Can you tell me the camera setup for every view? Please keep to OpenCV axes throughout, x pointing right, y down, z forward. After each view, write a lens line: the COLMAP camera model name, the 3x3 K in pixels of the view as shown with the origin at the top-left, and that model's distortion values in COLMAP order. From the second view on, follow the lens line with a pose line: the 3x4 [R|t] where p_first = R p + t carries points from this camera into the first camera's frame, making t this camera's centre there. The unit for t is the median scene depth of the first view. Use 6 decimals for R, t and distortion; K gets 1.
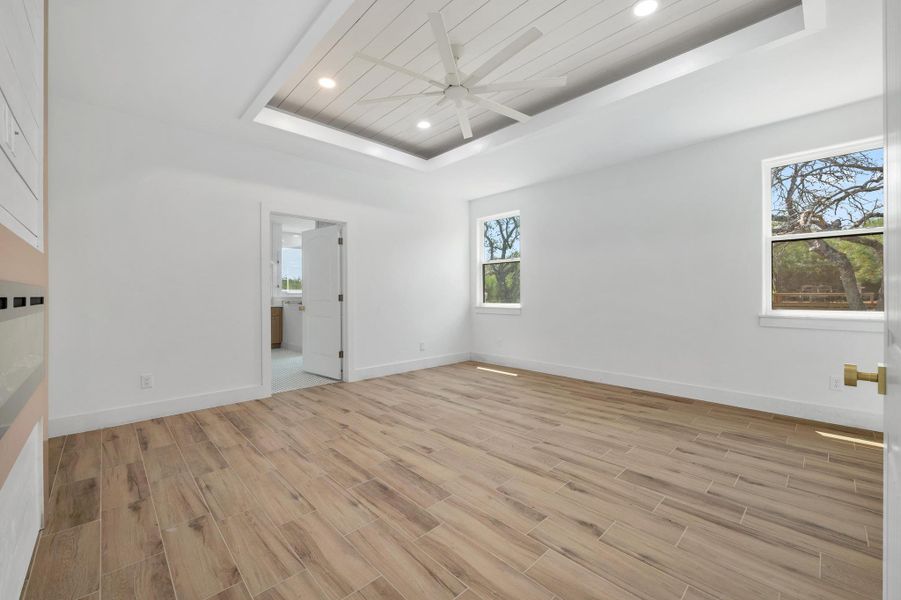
lens RADIAL K [[360.8, 0, 449.6], [0, 360.8, 292.7], [0, 0, 1]] dist [-0.005601, 0.000012]
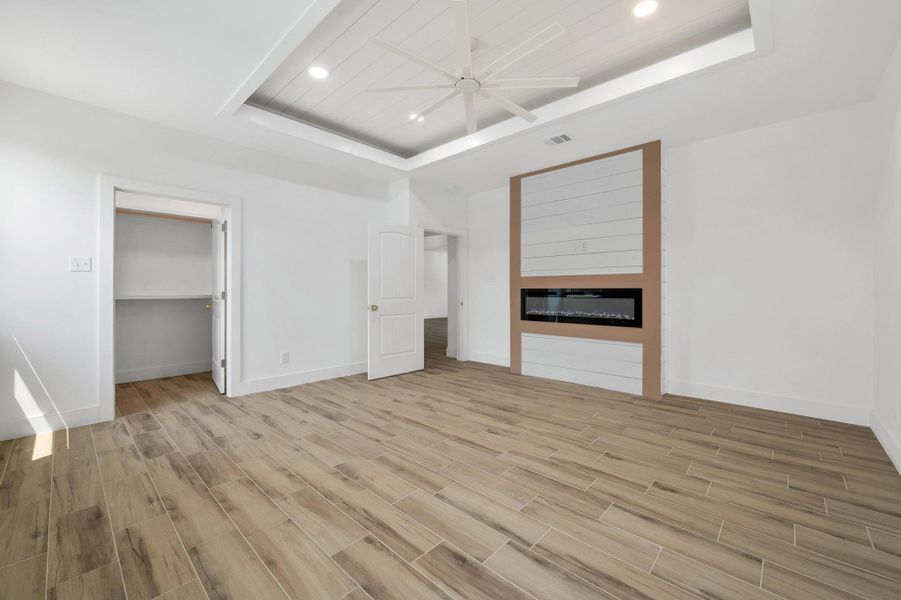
lens RADIAL K [[360.8, 0, 449.6], [0, 360.8, 292.7], [0, 0, 1]] dist [-0.005601, 0.000012]
pose [[-0.998232, 0.002848, -0.059367, 0.134369], [0.002938, 0.999995, -0.001425, 0.009238], [0.059362, -0.001597, -0.998235, 2.100751]]
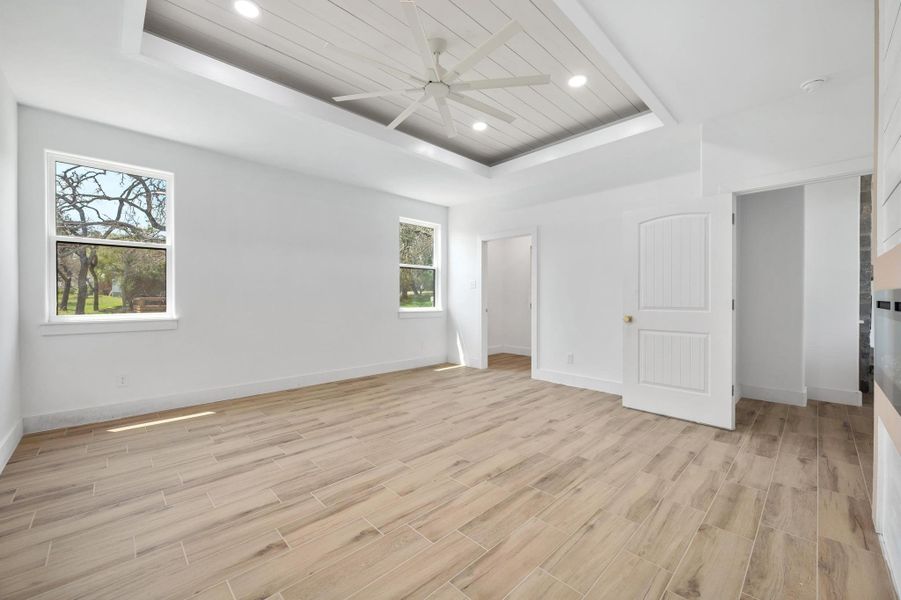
lens RADIAL K [[360.8, 0, 449.6], [0, 360.8, 292.7], [0, 0, 1]] dist [-0.005601, 0.000012]
pose [[-0.004942, 0.017643, 0.999832, -1.010336], [-0.005504, 0.999829, -0.017670, 0.008047], [-0.999973, -0.005590, -0.004844, 1.036545]]
